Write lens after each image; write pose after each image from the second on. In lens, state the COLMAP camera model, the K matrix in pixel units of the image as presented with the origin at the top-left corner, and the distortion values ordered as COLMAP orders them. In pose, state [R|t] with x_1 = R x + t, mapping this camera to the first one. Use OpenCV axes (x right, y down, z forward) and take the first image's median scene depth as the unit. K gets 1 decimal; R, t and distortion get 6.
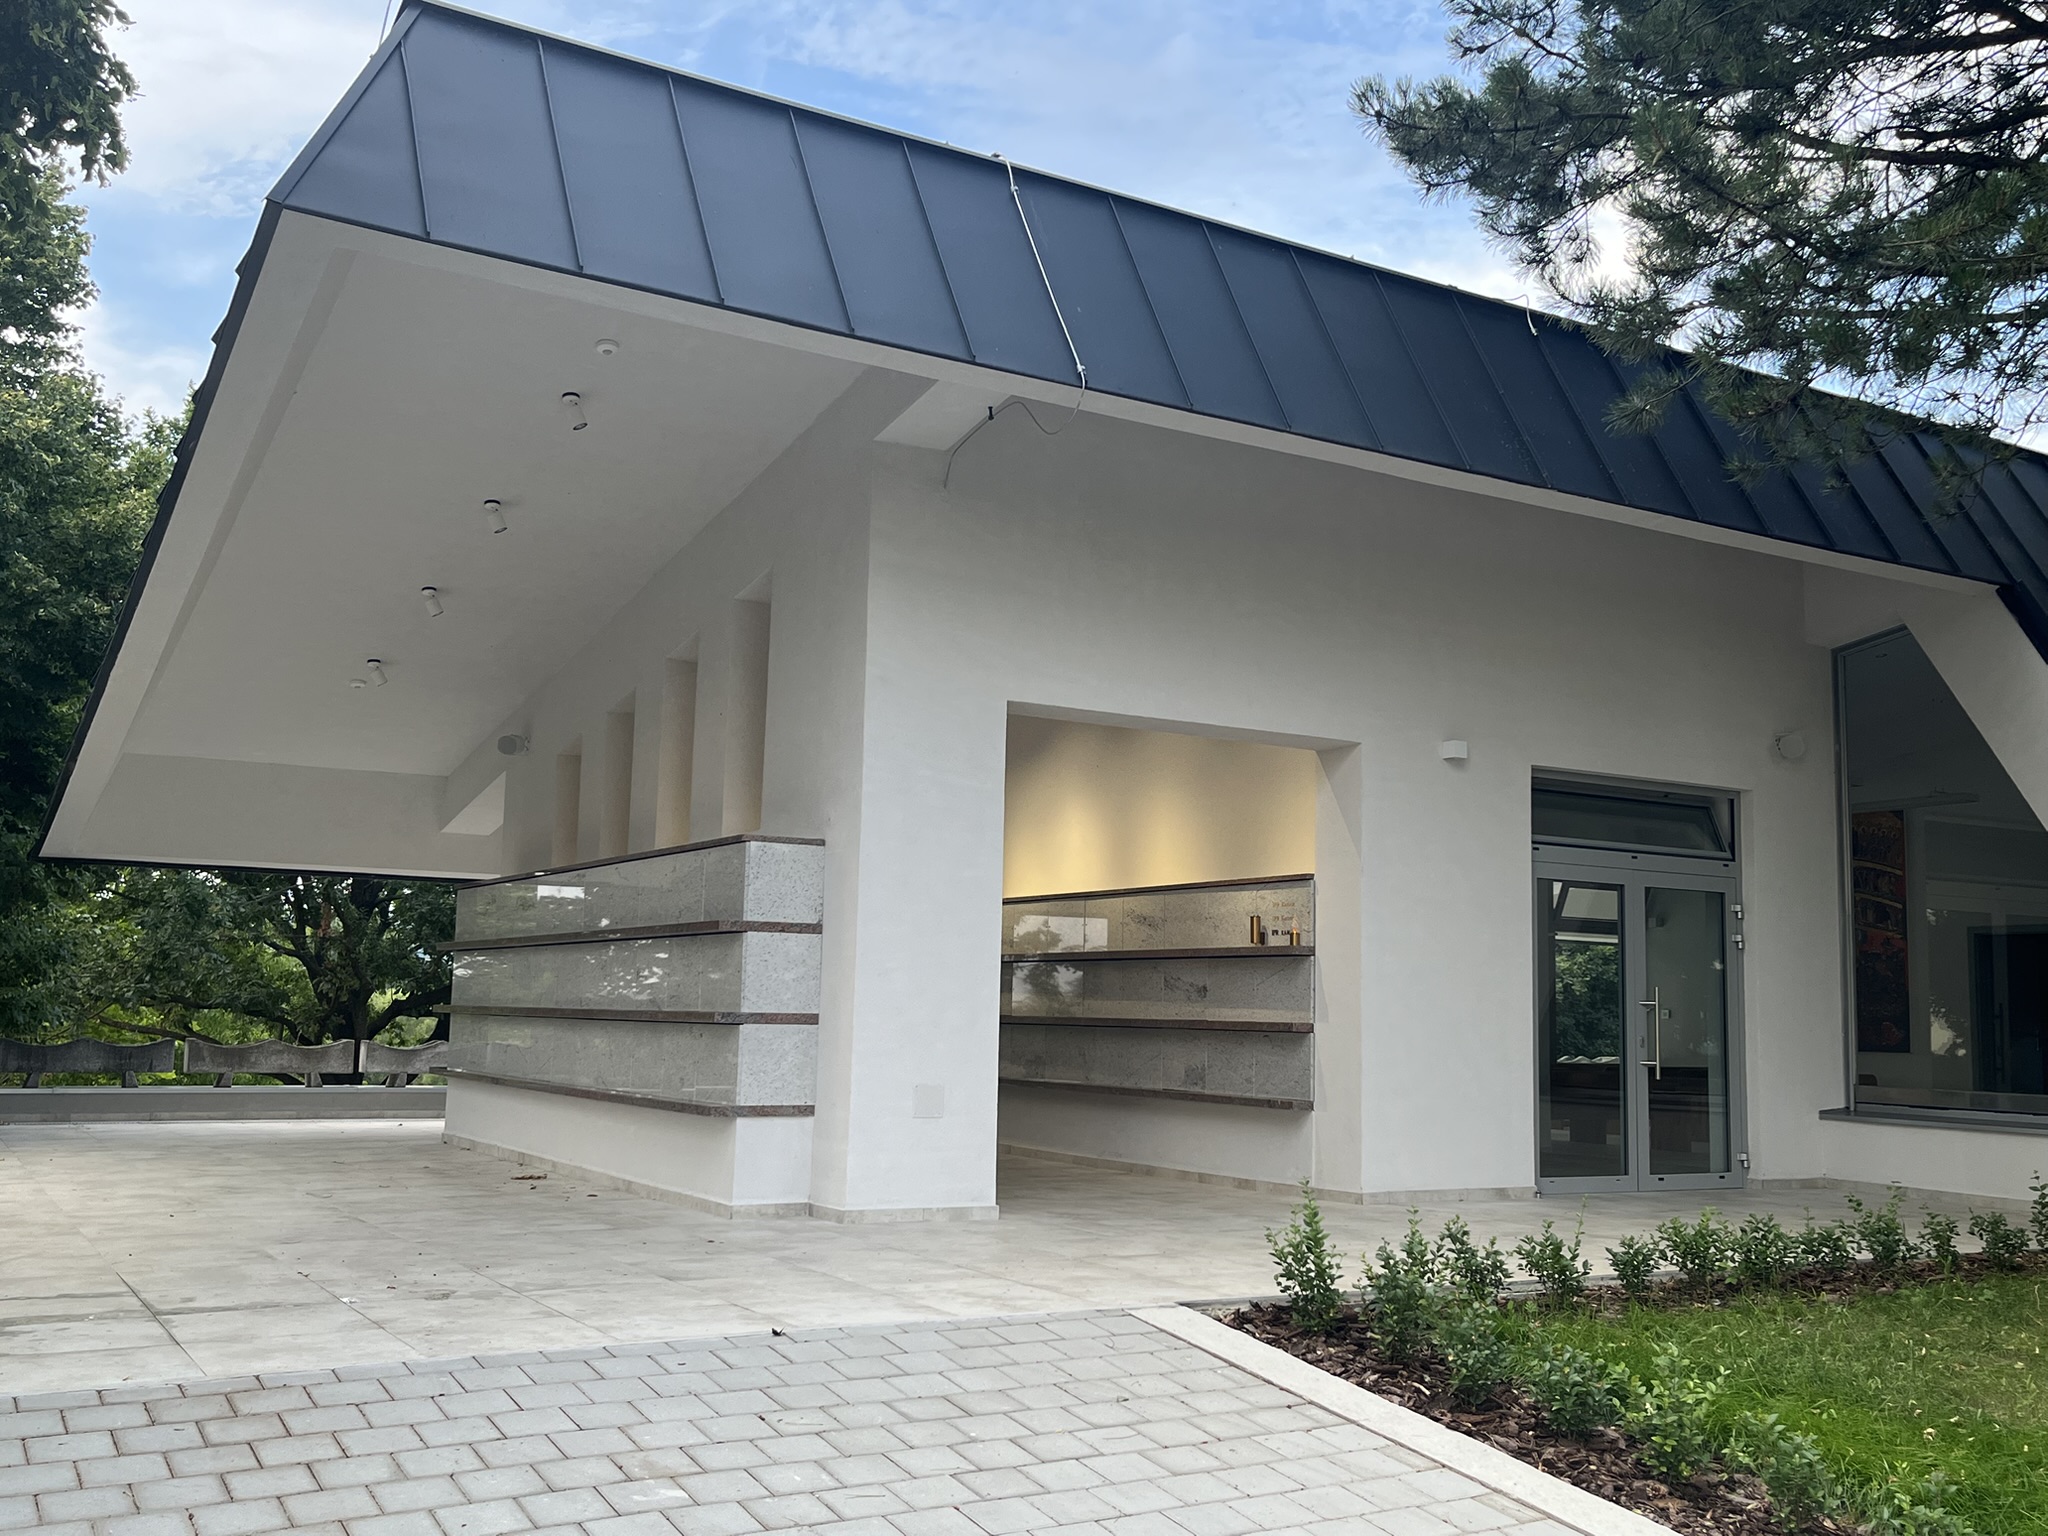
lens RADIAL K [[1901.0, 0, 1075.5], [0, 1901.0, 763.9], [0, 0, 1]] dist [0.044565, -0.004702]
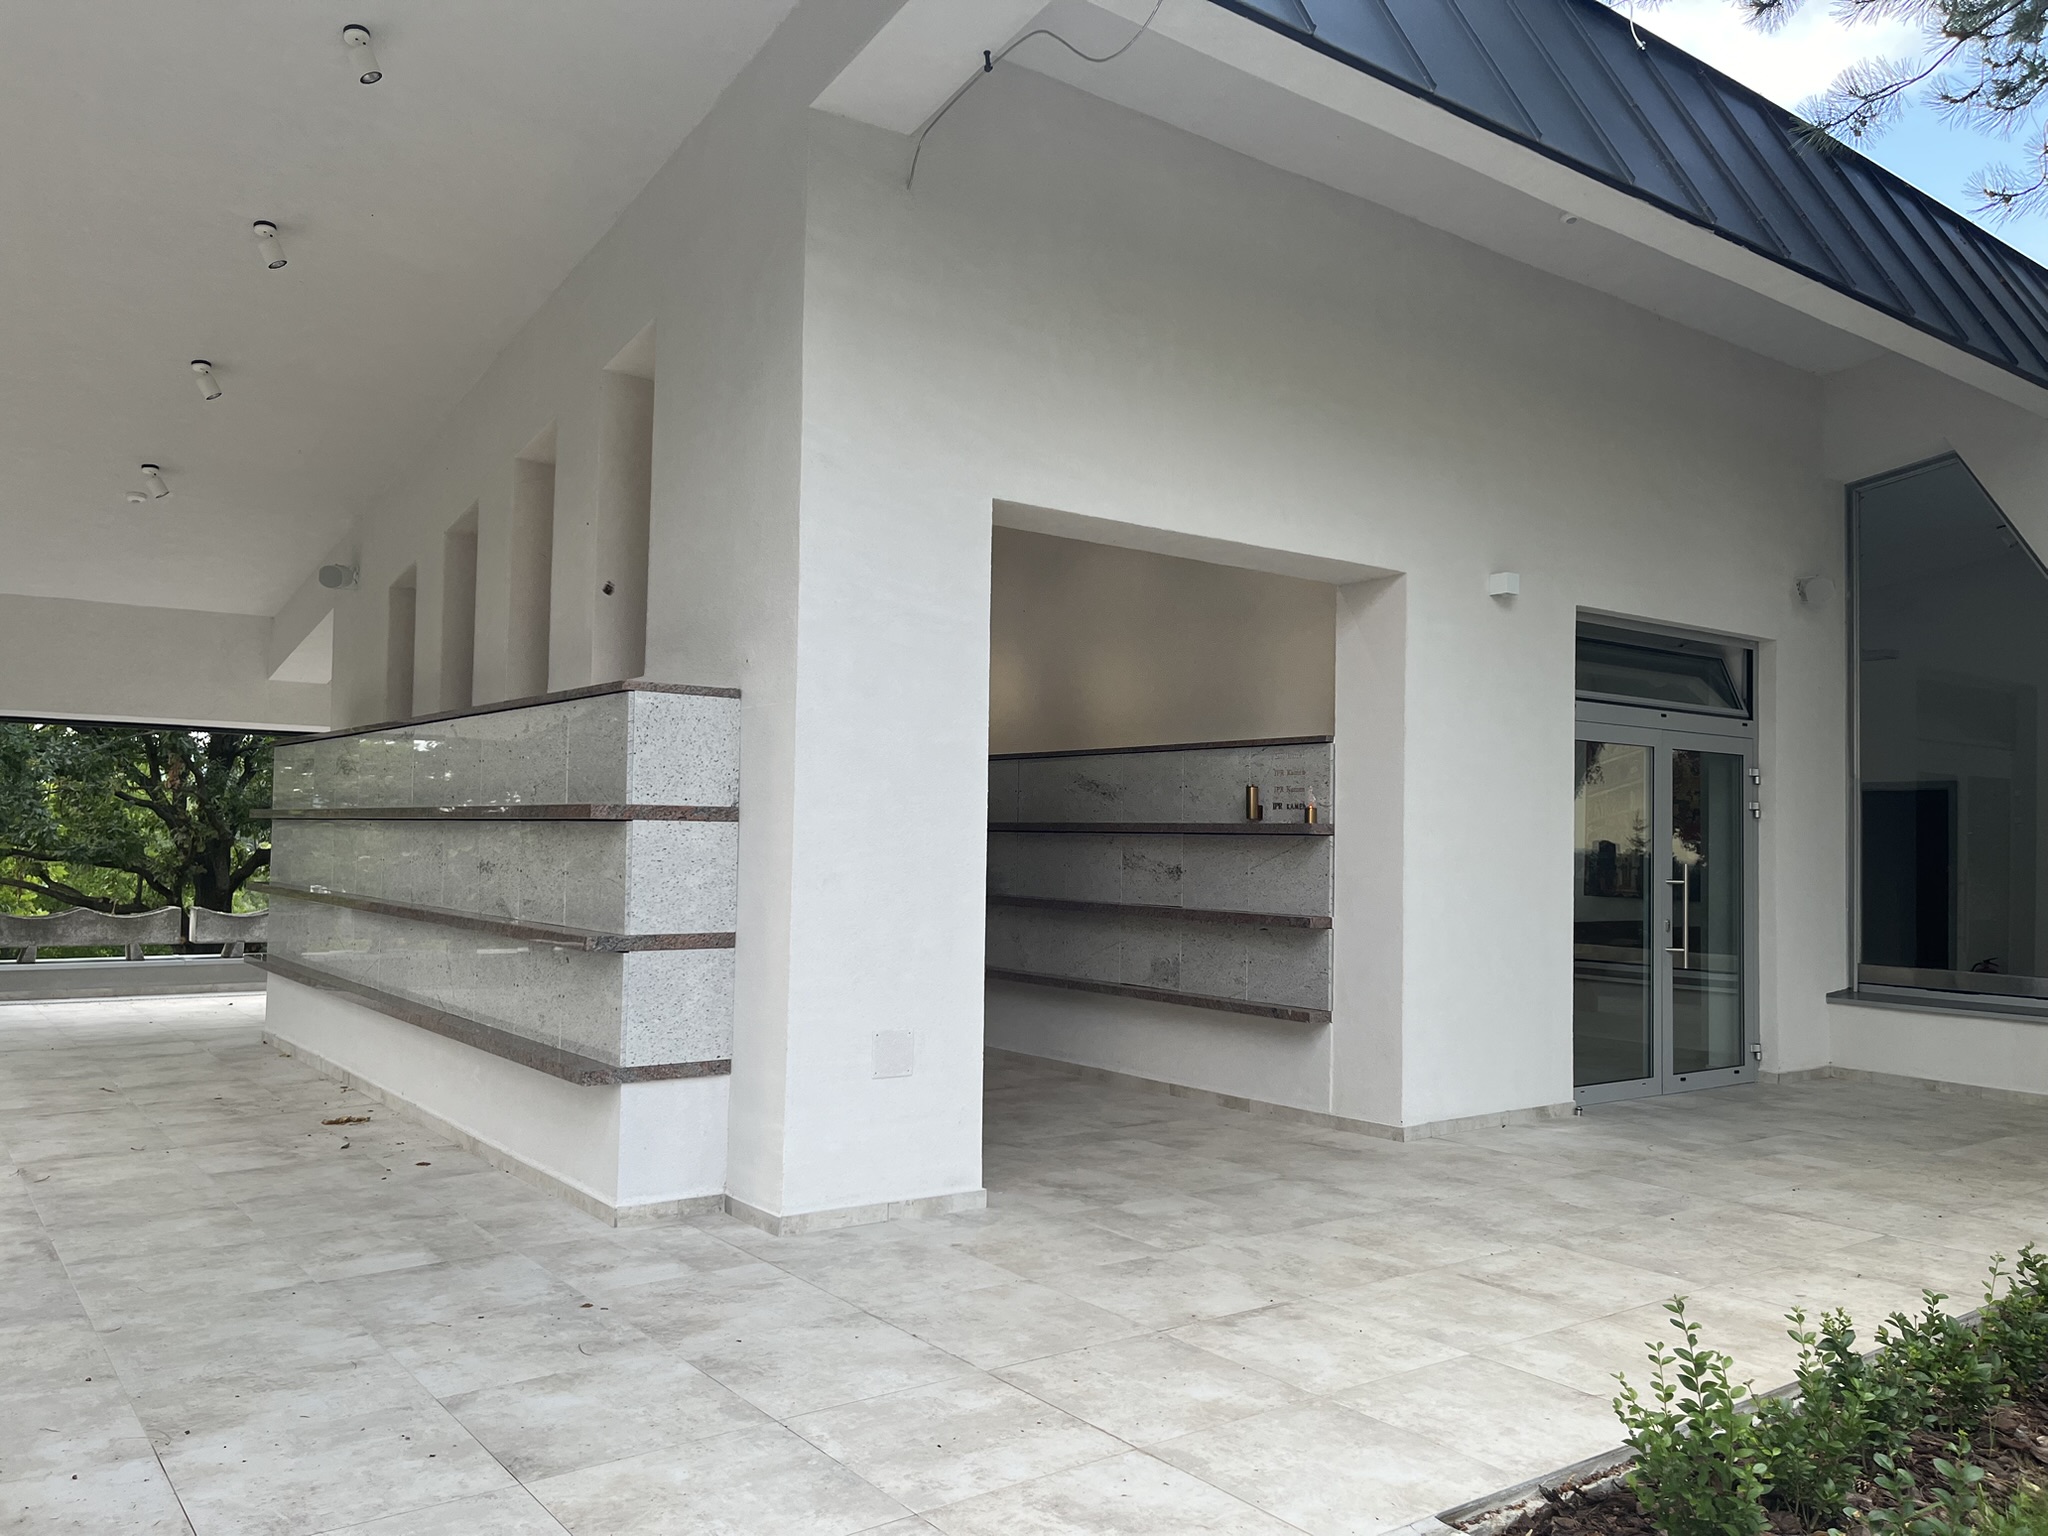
lens RADIAL K [[1528.2, 0, 1024.0], [0, 1528.2, 768.0], [0, 0, 1]] dist [0.015973, -0.003956]
pose [[0.995577, 0.001344, 0.093936, -0.069619], [-0.009569, 0.996148, 0.087166, 0.015964], [-0.093457, -0.087680, 0.991755, 0.366270]]
